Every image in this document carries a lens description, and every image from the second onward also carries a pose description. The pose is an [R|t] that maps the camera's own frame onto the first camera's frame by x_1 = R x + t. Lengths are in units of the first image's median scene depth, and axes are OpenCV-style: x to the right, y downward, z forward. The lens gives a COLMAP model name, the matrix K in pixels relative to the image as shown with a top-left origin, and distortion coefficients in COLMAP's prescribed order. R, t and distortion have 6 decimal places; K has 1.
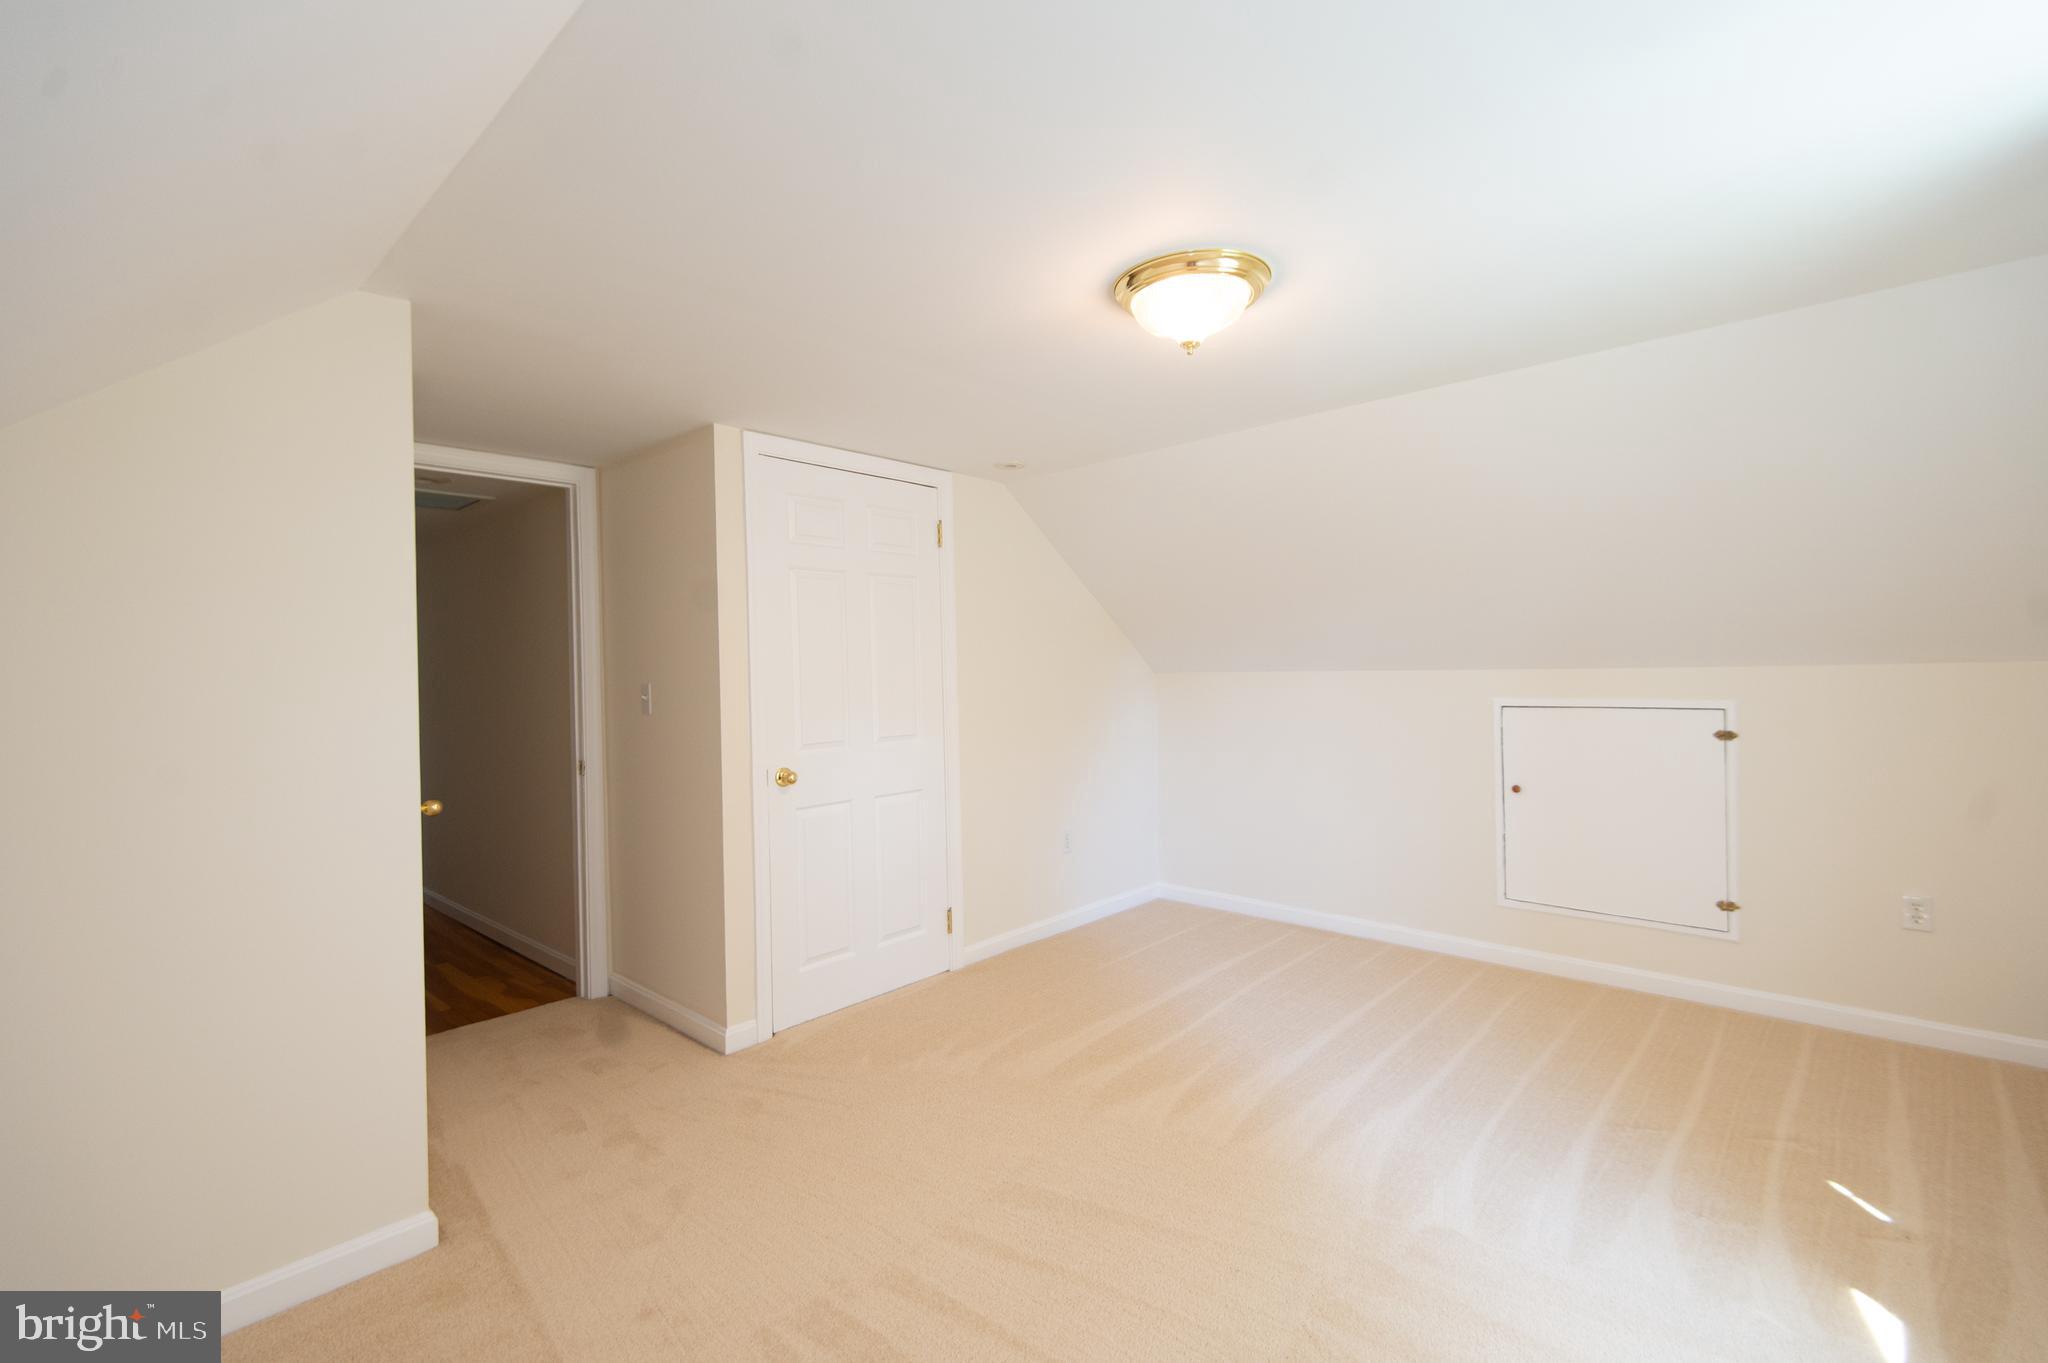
lens RADIAL K [[908.5, 0, 1021.2], [0, 908.5, 670.2], [0, 0, 1]] dist [0.000353, 0.000013]
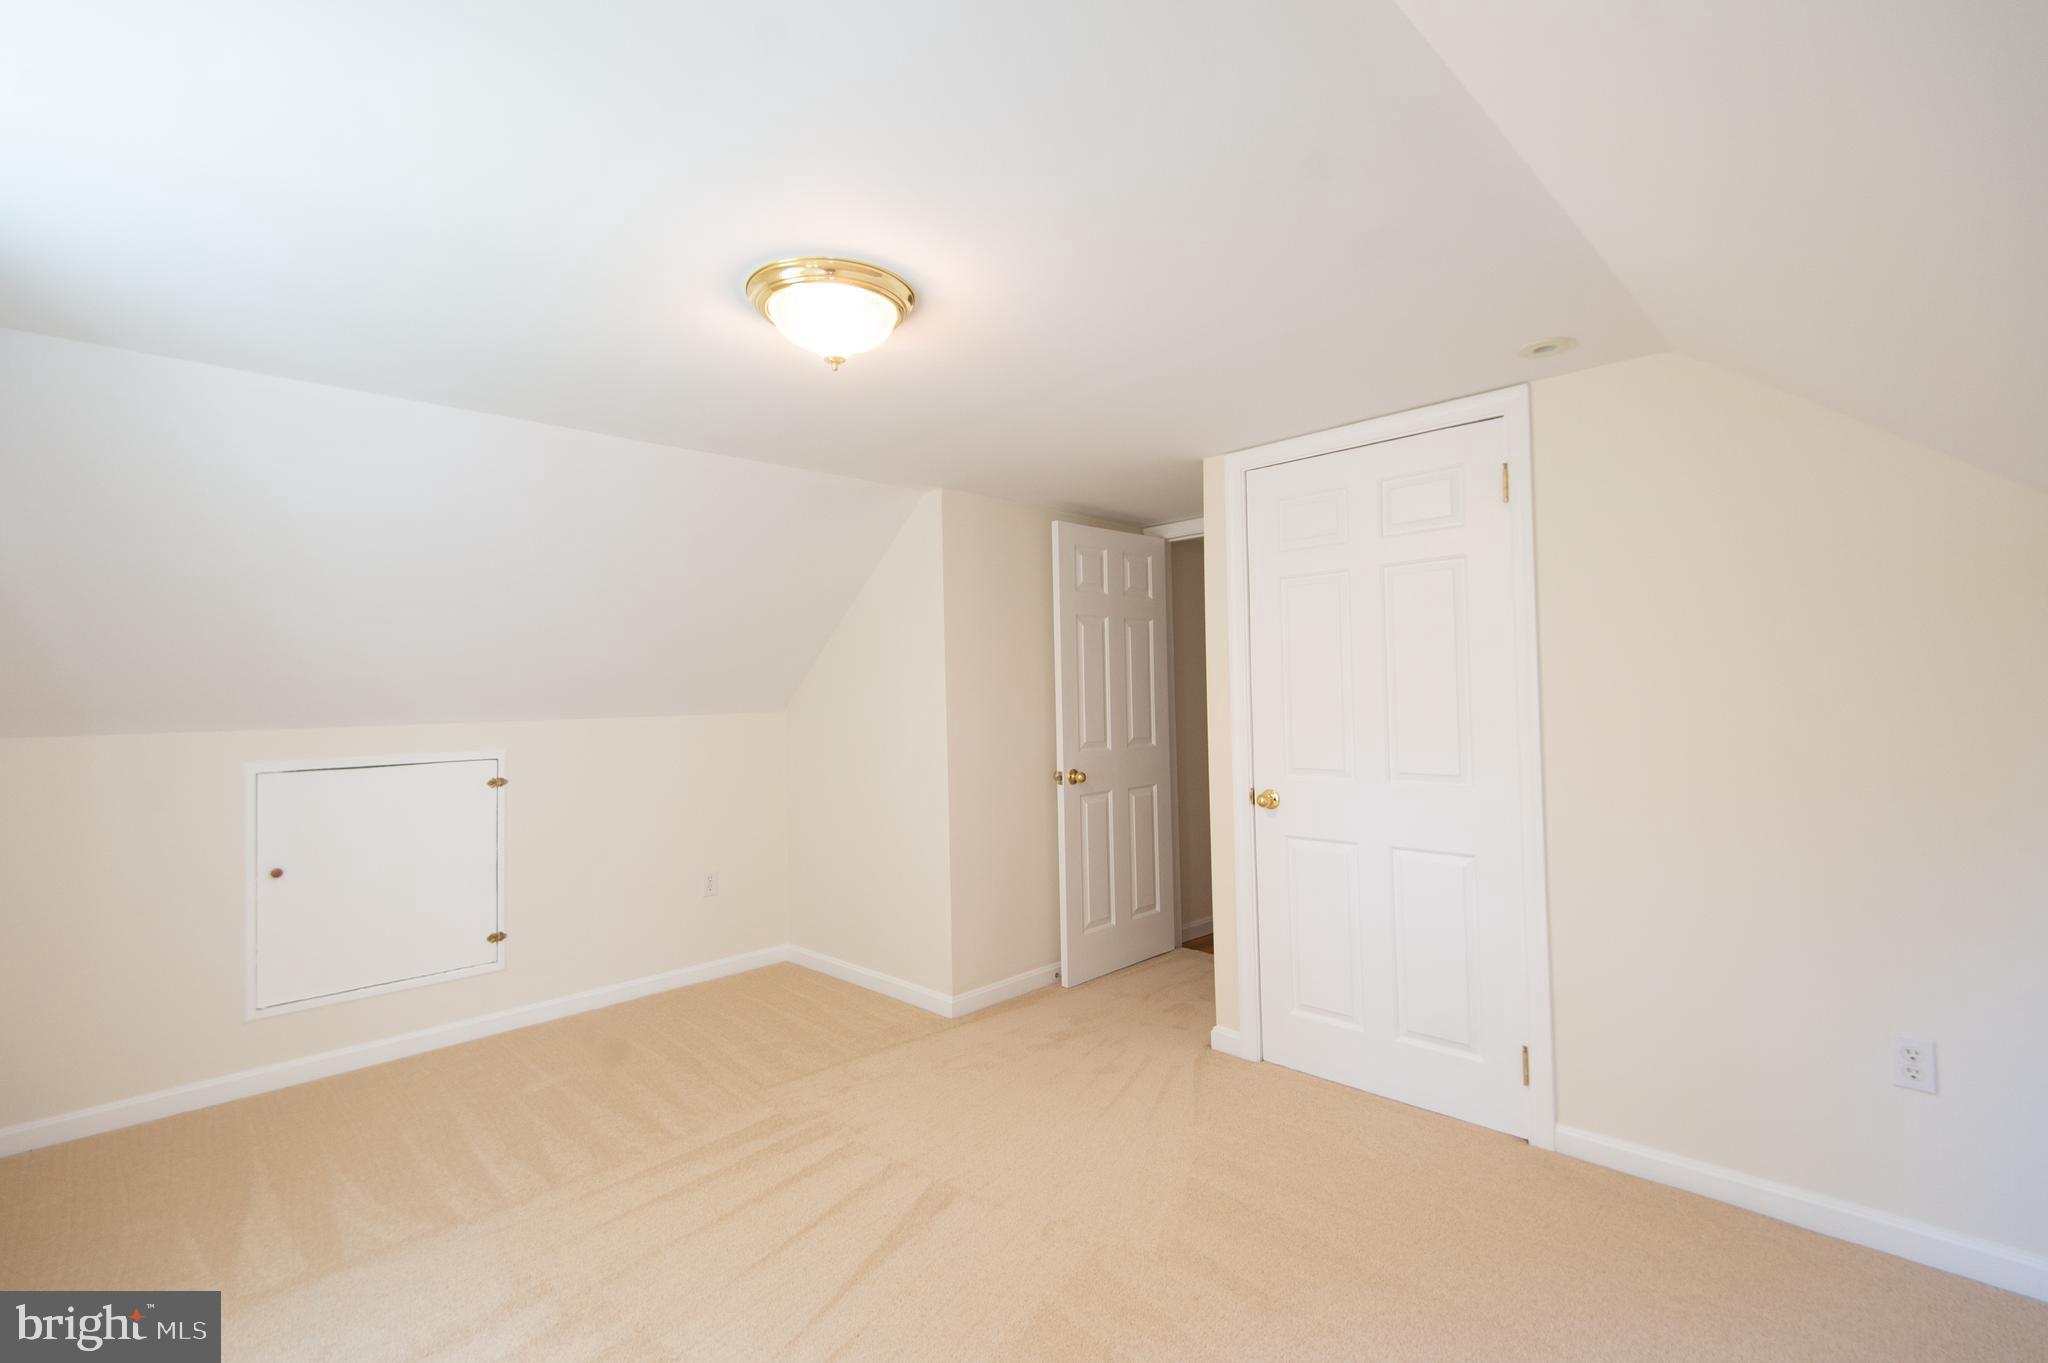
lens RADIAL K [[911.6, 0, 1030.3], [0, 911.6, 679.0], [0, 0, 1]] dist [0.000386, -0.000047]
pose [[-0.046790, 0.004678, -0.998894, 0.708044], [0.018480, 0.999822, 0.003817, -0.017297], [0.998734, -0.018281, -0.046868, 0.797143]]
